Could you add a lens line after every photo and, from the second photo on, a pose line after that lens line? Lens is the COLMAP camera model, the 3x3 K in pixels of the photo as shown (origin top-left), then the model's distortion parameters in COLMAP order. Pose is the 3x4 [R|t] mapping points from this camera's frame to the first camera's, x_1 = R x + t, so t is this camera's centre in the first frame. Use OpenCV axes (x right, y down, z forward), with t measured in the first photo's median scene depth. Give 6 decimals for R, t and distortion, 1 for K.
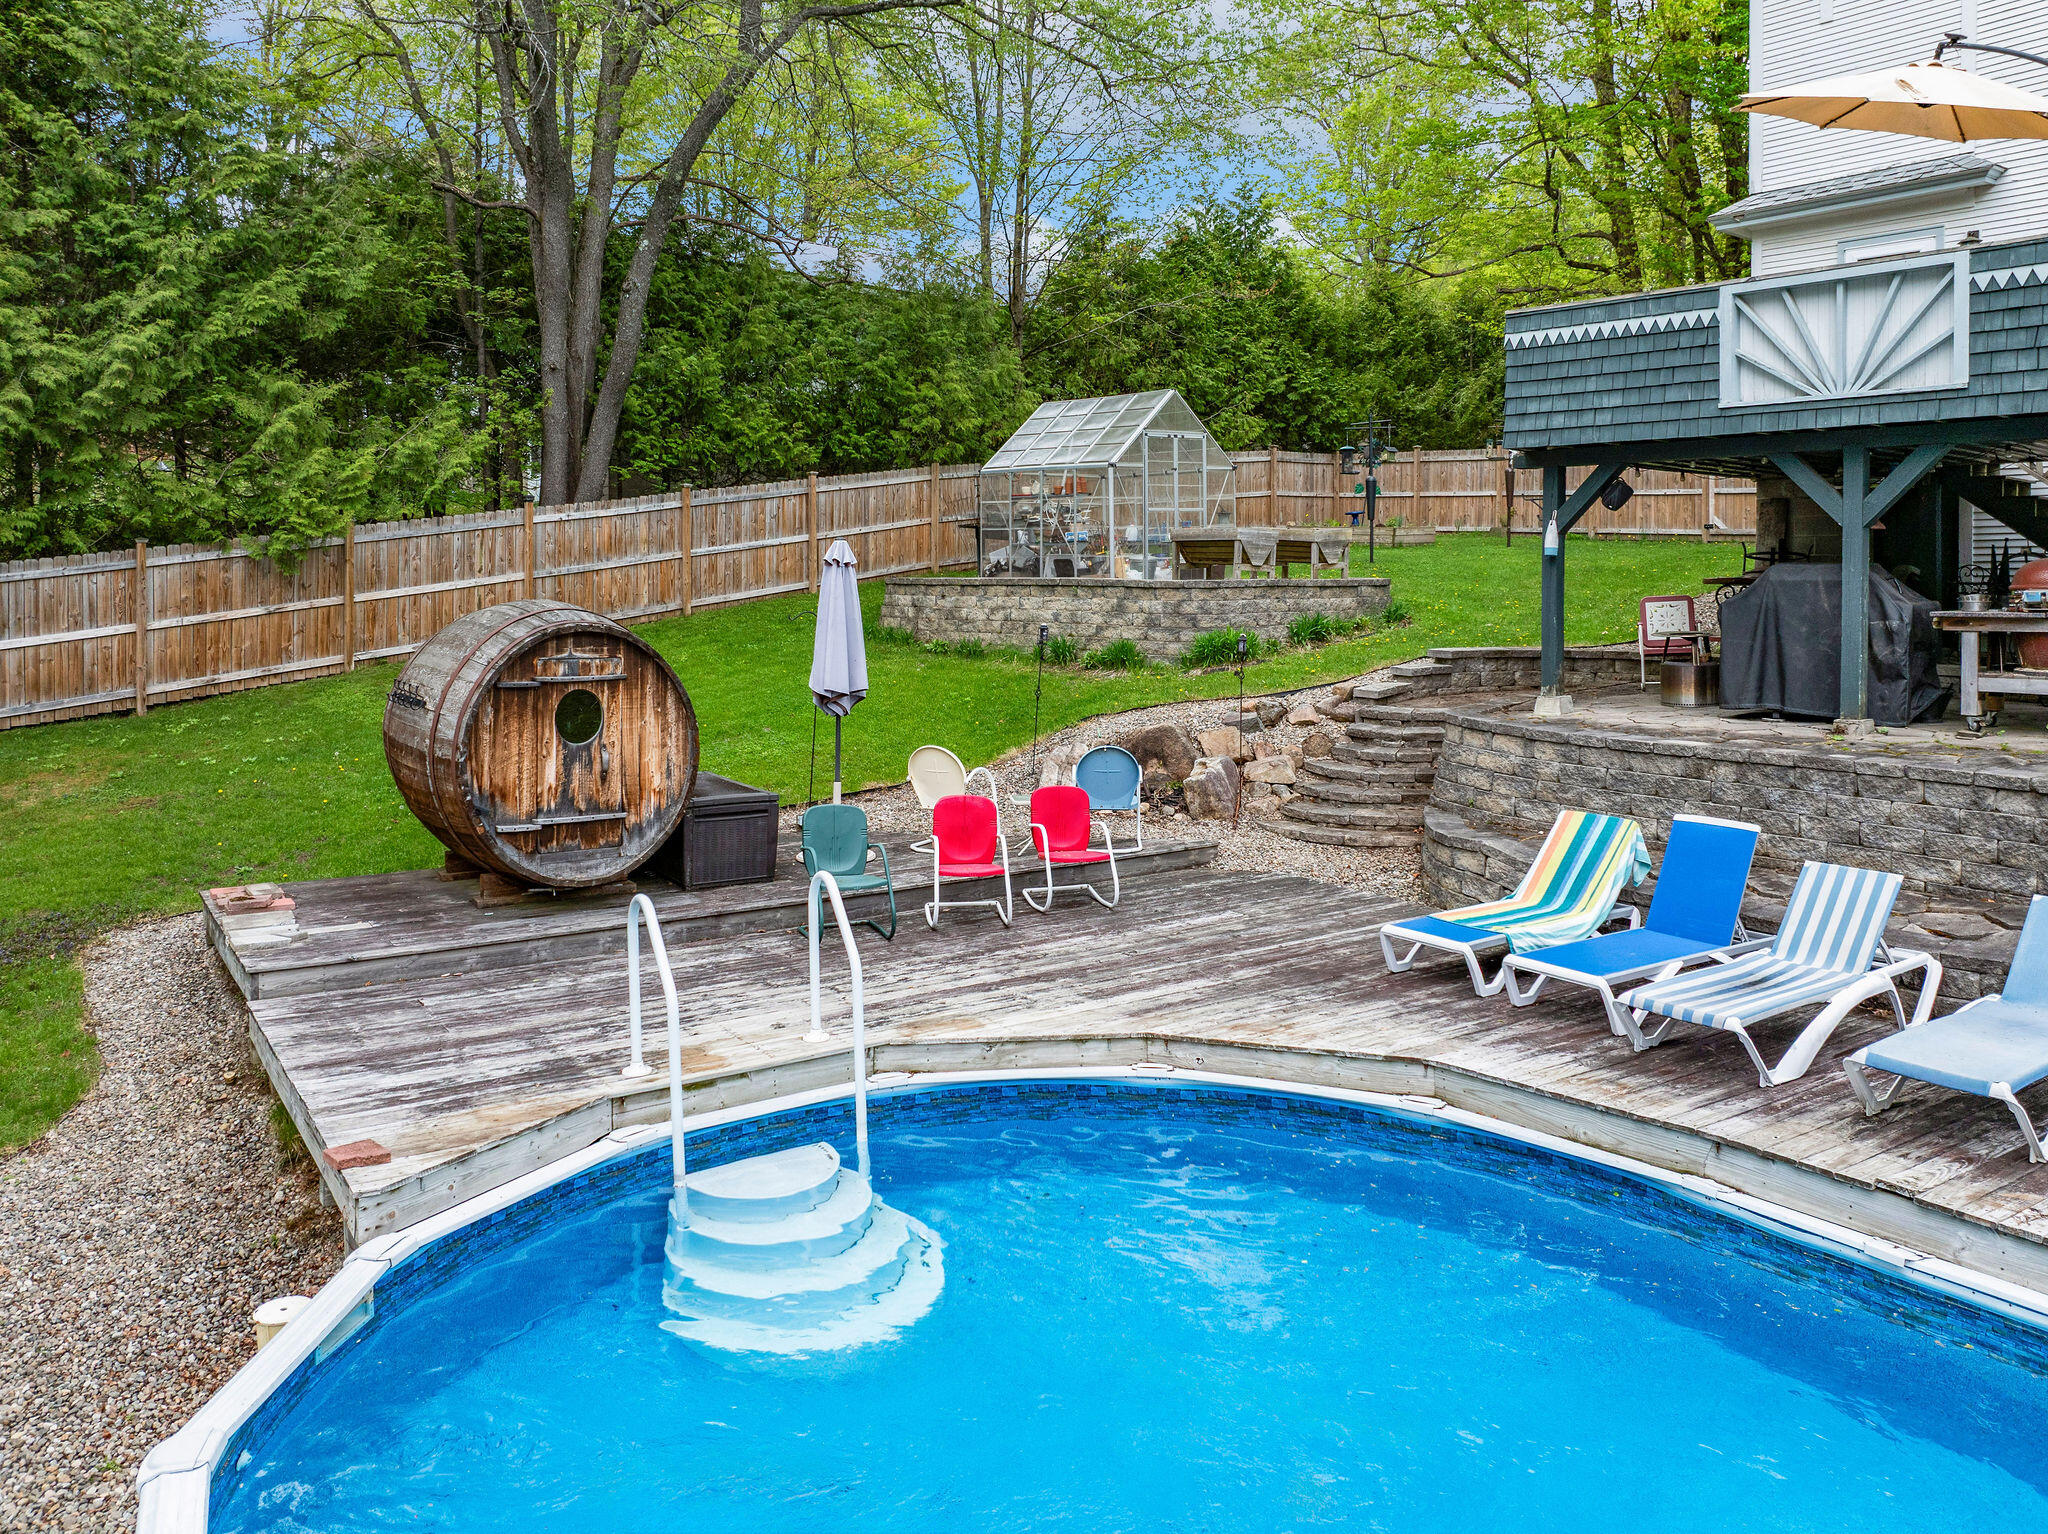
lens RADIAL K [[1504.2, 0, 1023.1], [0, 1504.2, 579.4], [0, 0, 1]] dist [-0.023150, -0.008420]
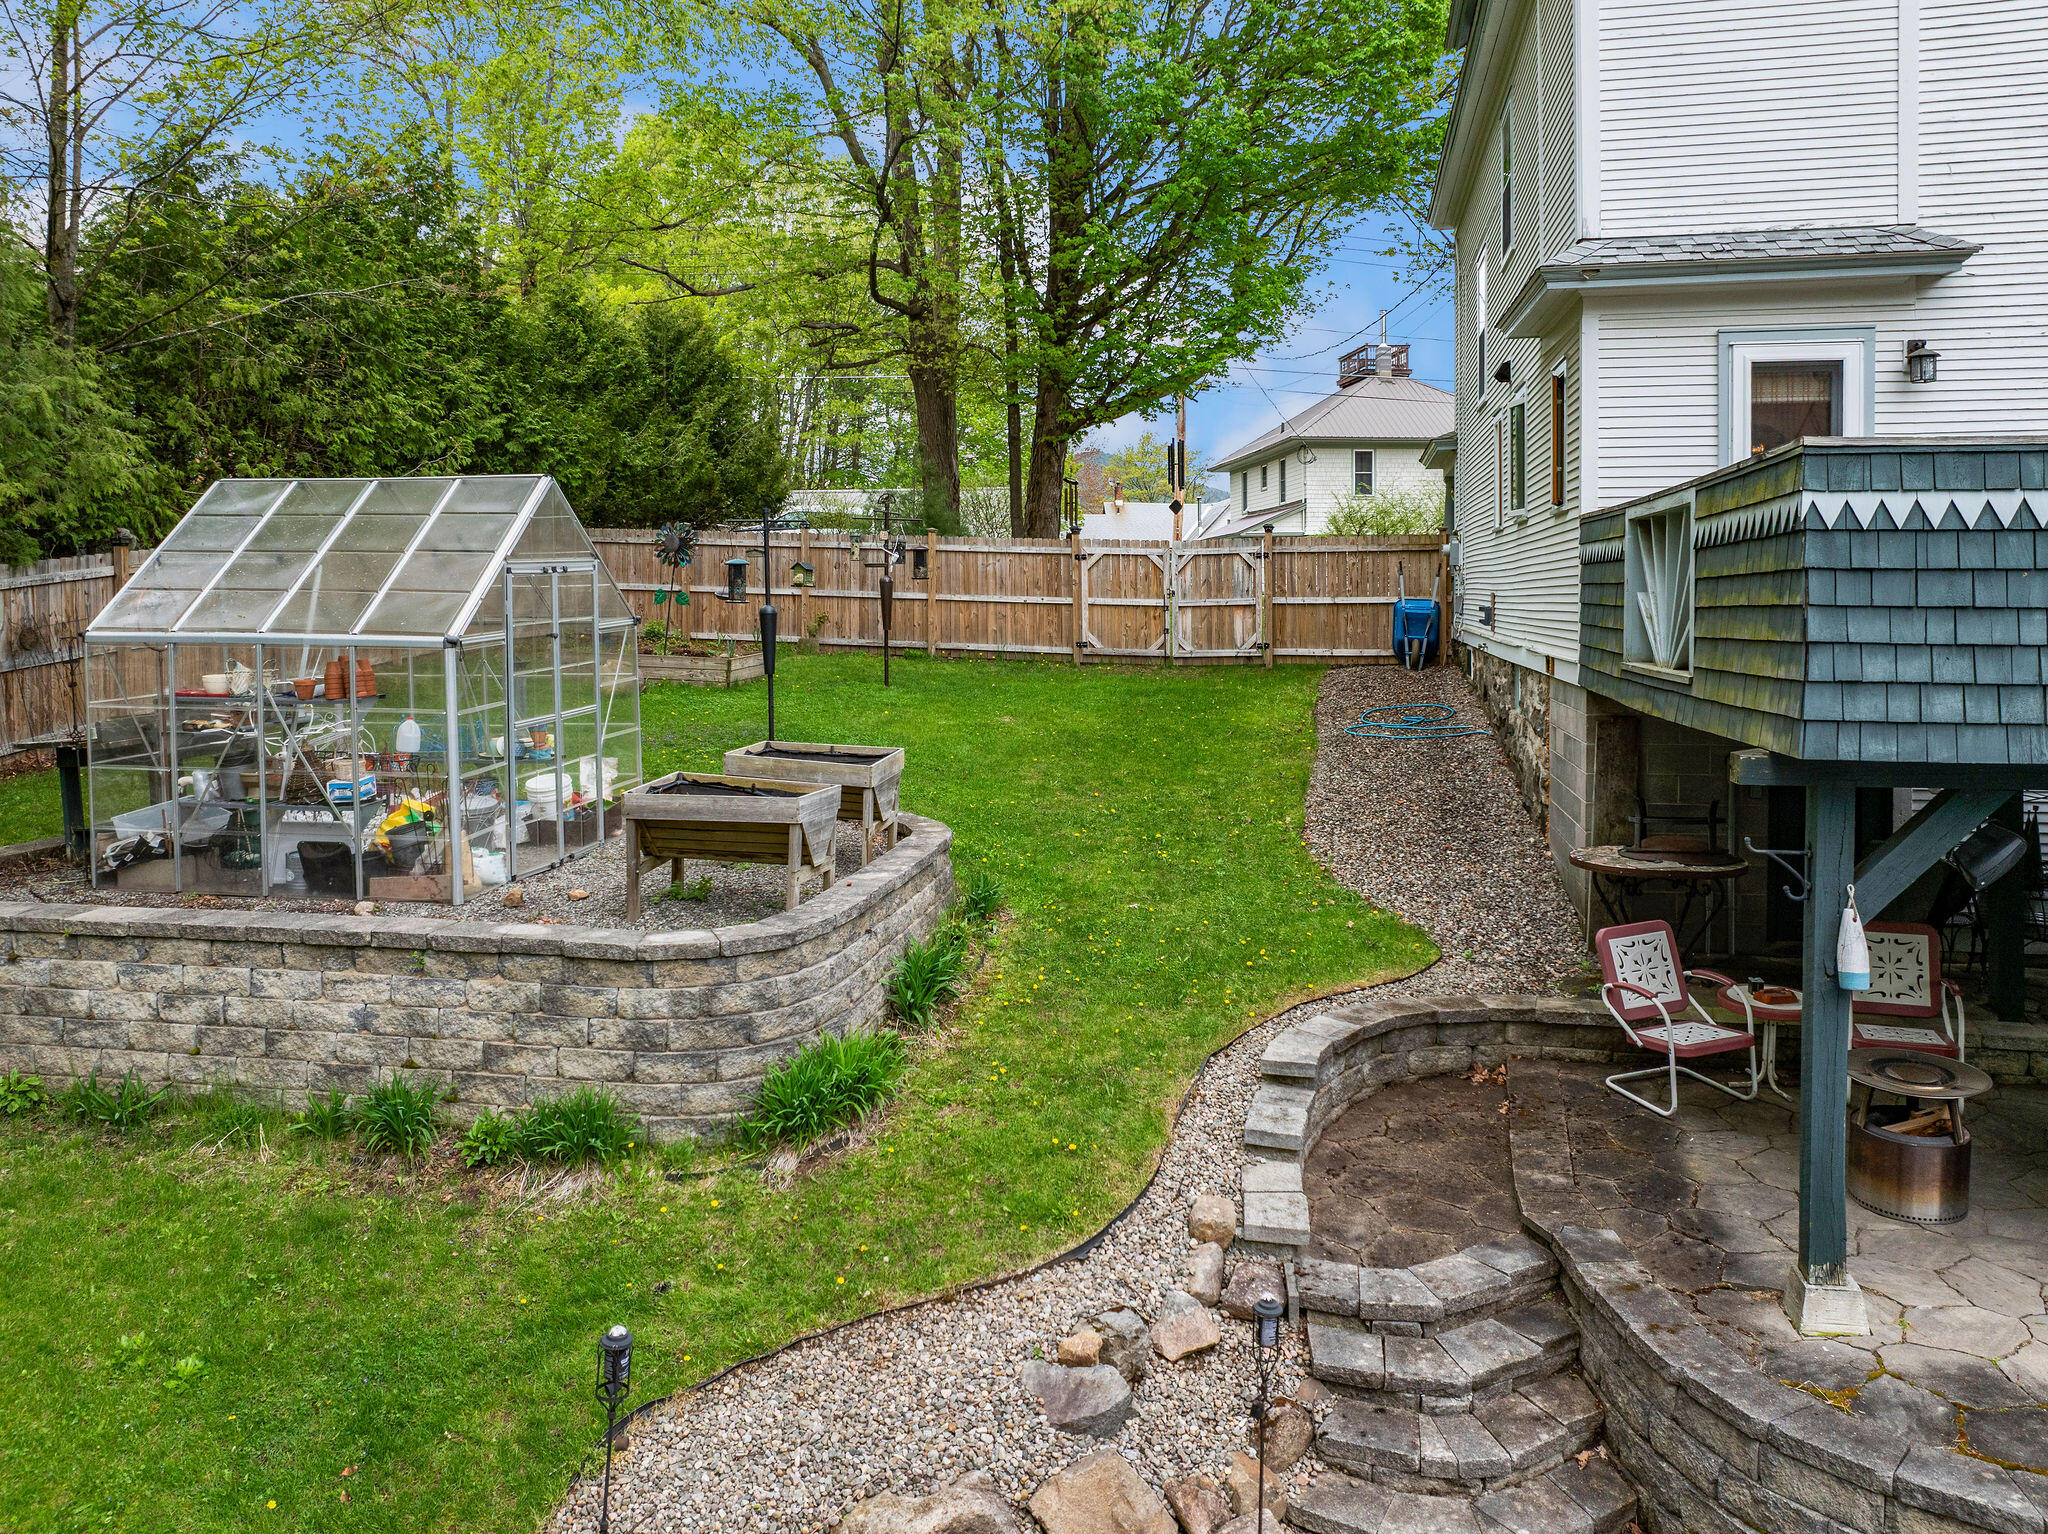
lens RADIAL K [[1465.3, 0, 1024.0], [0, 1465.3, 651.1], [0, 0, 1]] dist [-0.026395, -0.003315]
pose [[0.795657, -0.027498, 0.605122, -0.086936], [0.003647, 0.999168, 0.040610, -0.109493], [-0.605736, -0.030105, 0.795096, 0.649207]]
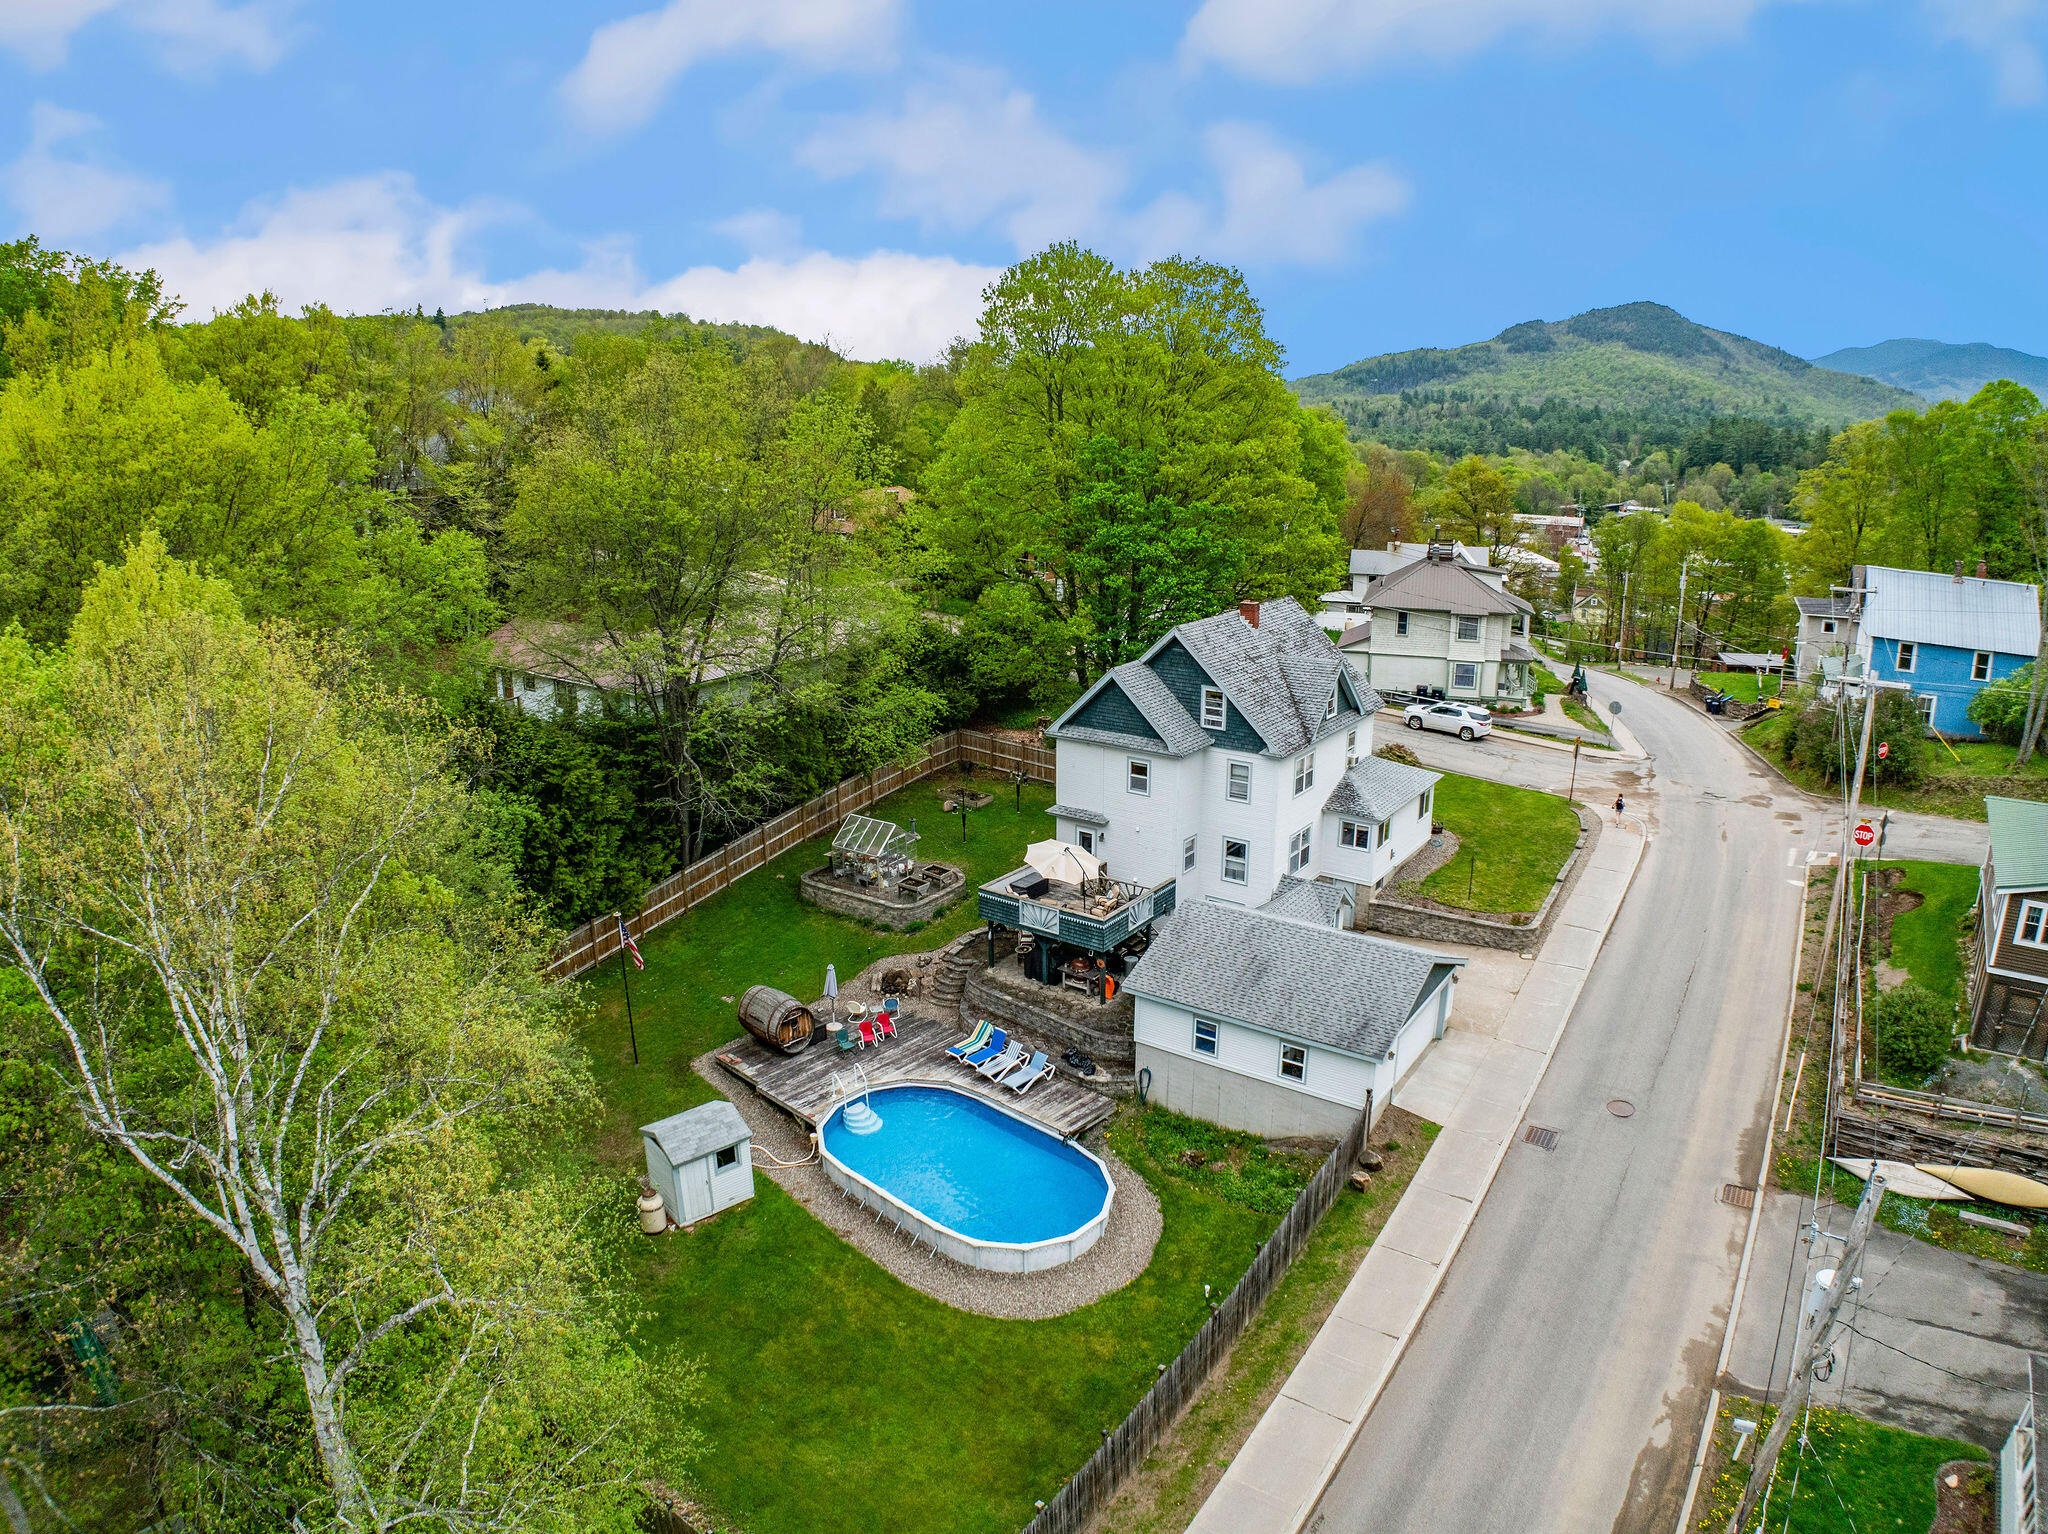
lens RADIAL K [[1271.5, 0, 1024.0], [0, 1271.5, 767.0], [0, 0, 1]] dist [-0.192346, -0.000215]
pose [[0.975831, -0.066504, 0.208160, -0.222512], [0.006389, 0.960841, 0.277025, -1.201778], [-0.218432, -0.269000, 0.938044, -1.846654]]
